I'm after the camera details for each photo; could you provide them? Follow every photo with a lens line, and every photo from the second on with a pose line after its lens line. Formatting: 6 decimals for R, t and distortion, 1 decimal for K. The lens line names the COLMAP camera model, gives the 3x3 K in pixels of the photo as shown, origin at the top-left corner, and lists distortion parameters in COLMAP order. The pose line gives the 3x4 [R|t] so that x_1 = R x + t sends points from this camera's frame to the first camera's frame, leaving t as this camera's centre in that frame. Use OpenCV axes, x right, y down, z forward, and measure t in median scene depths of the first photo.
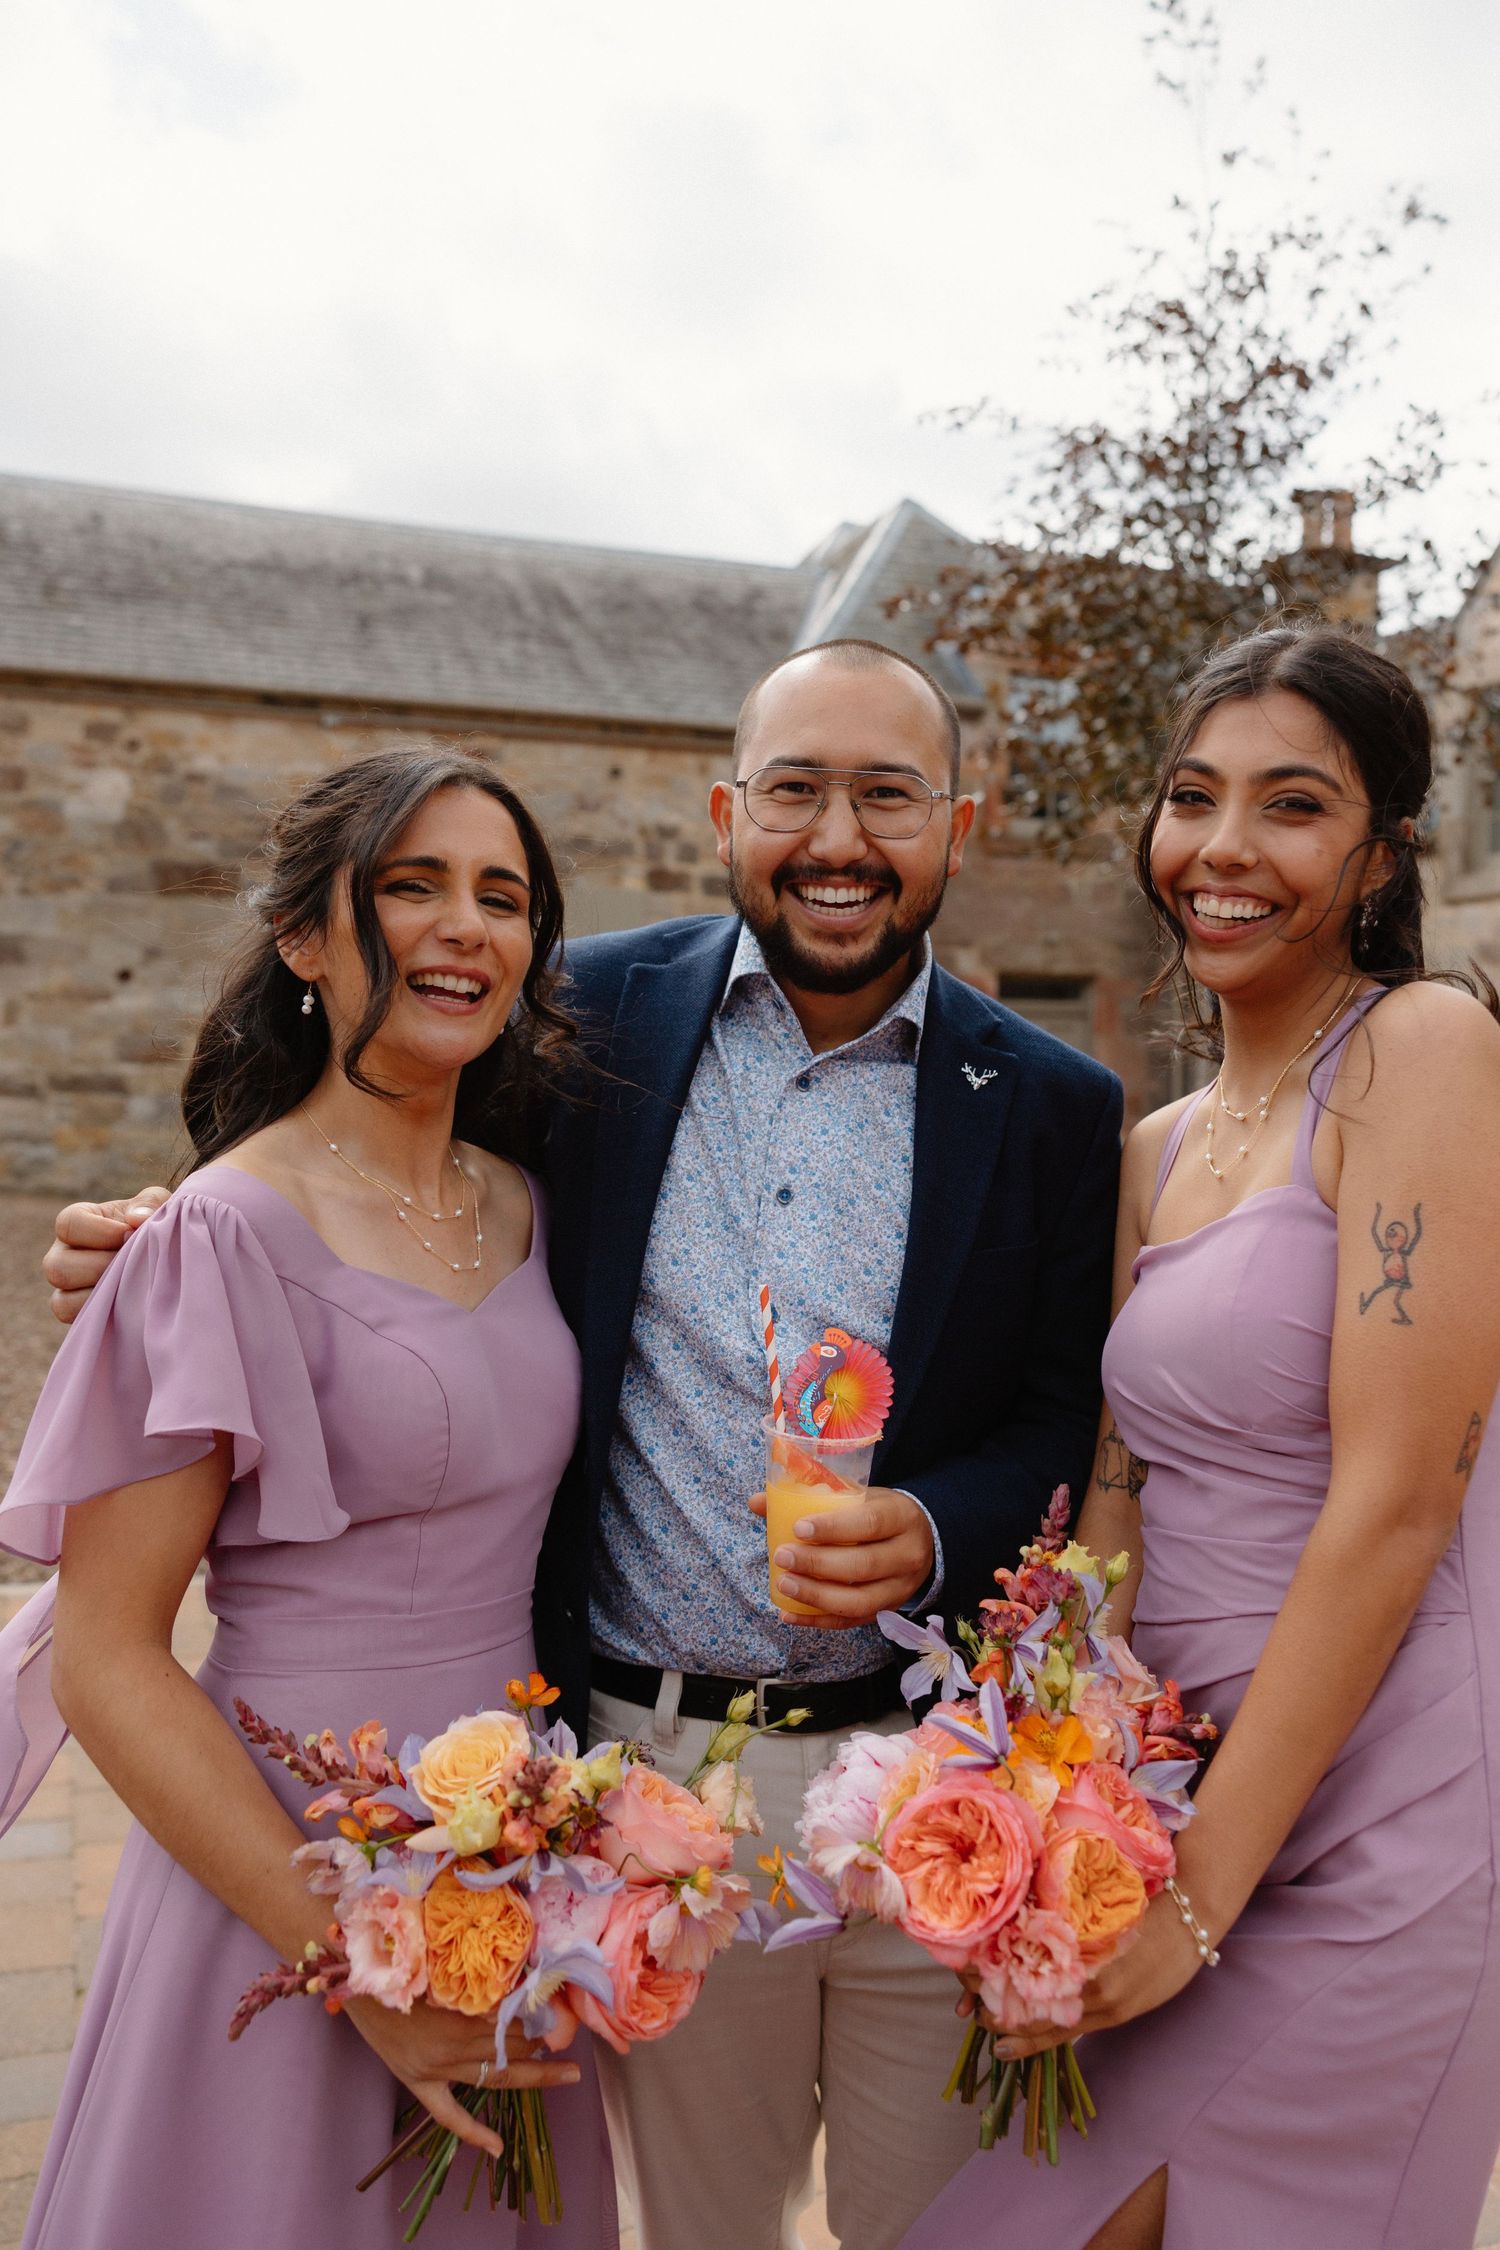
lens RADIAL K [[1769.7, 0, 747.9], [0, 1769.7, 1126.8], [0, 0, 1]] dist [0.002384, 0.005758]
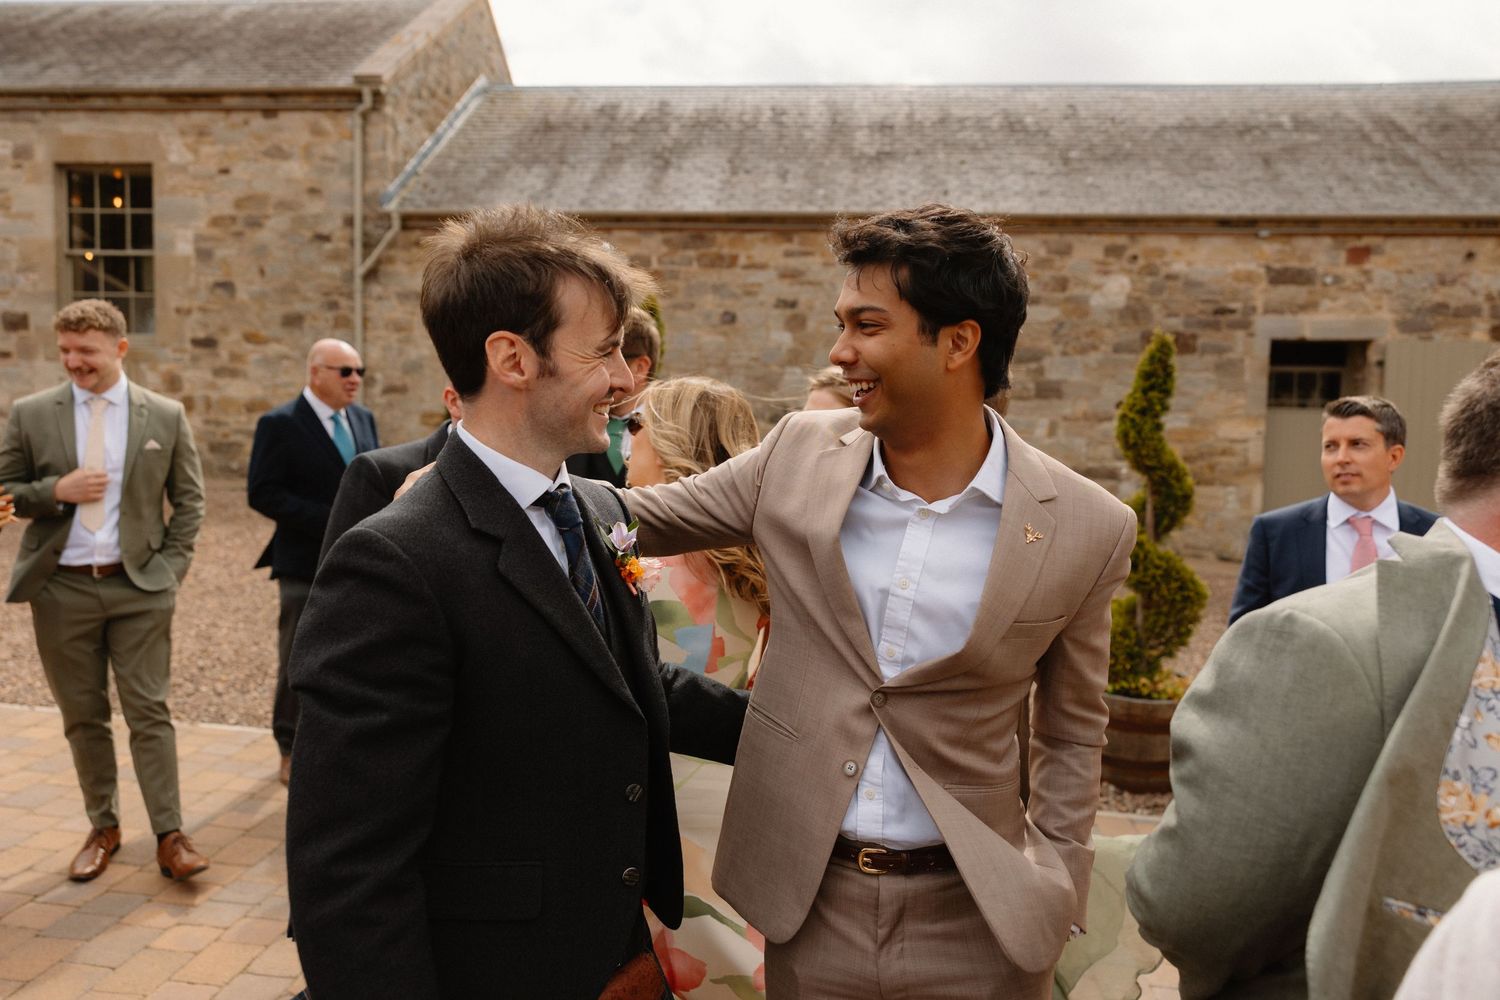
lens RADIAL K [[1179.8, 0, 744.8], [0, 1179.8, 484.1], [0, 0, 1]] dist [0.002384, 0.005758]
pose [[0.890822, 0.037594, -0.452794, -0.164146], [-0.031101, 0.999279, 0.021779, -0.026390], [0.453286, -0.005319, 0.891349, -0.083719]]
